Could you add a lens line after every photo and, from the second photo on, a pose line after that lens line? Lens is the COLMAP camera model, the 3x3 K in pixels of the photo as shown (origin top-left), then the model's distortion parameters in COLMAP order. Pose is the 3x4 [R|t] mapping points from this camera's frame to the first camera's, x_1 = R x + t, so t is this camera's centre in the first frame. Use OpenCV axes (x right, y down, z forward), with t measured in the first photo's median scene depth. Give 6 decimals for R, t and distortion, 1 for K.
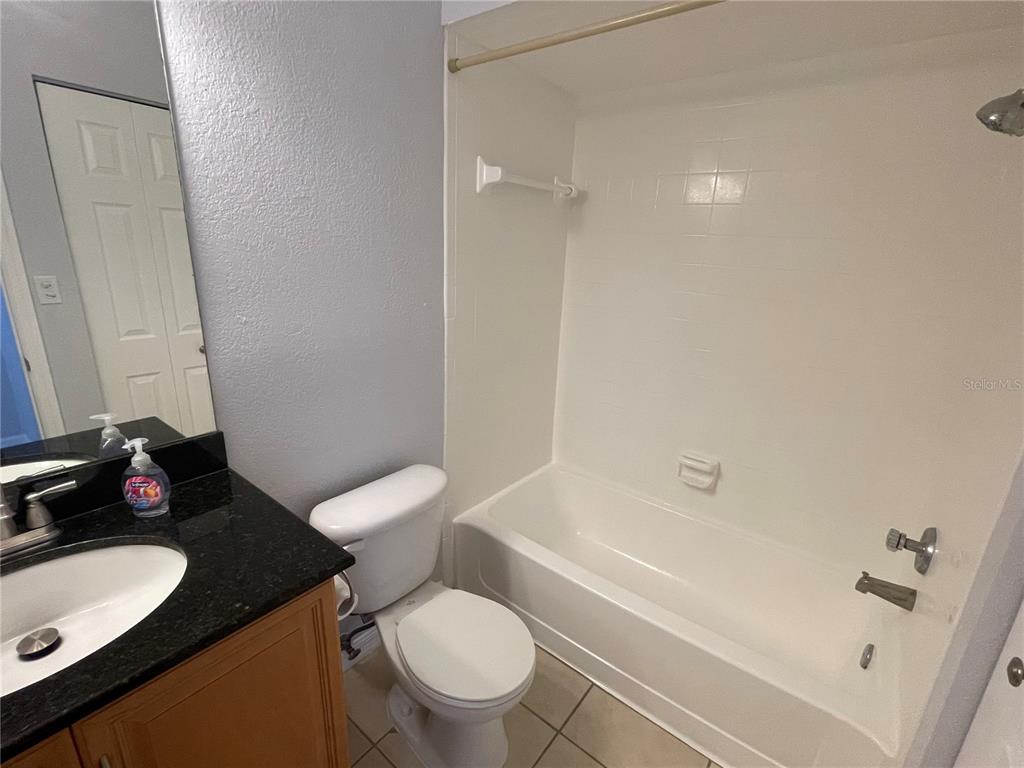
lens RADIAL K [[470.1, 0, 512.0], [0, 470.1, 384.0], [0, 0, 1]] dist [-0.000780, -0.000049]
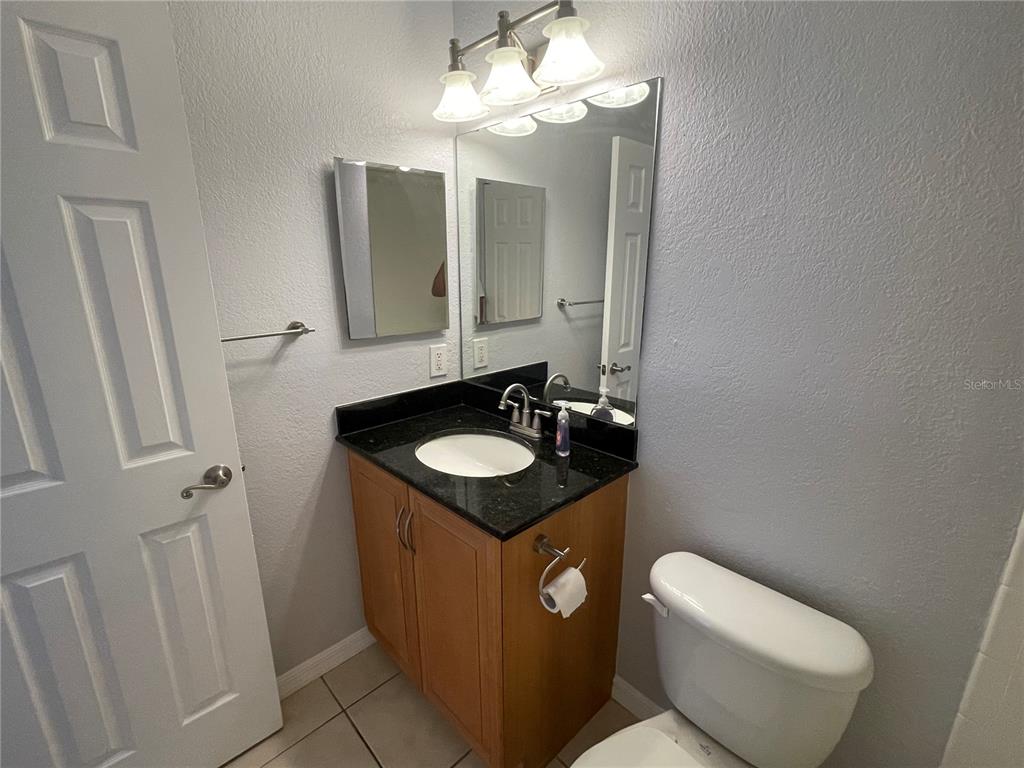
lens RADIAL K [[470.1, 0, 512.0], [0, 470.1, 384.0], [0, 0, 1]] dist [-0.000780, -0.000049]
pose [[-0.132754, 0.217816, -0.966919, 0.567359], [-0.284349, 0.926176, 0.247678, -0.222934], [0.949485, 0.307823, -0.061018, 0.804286]]
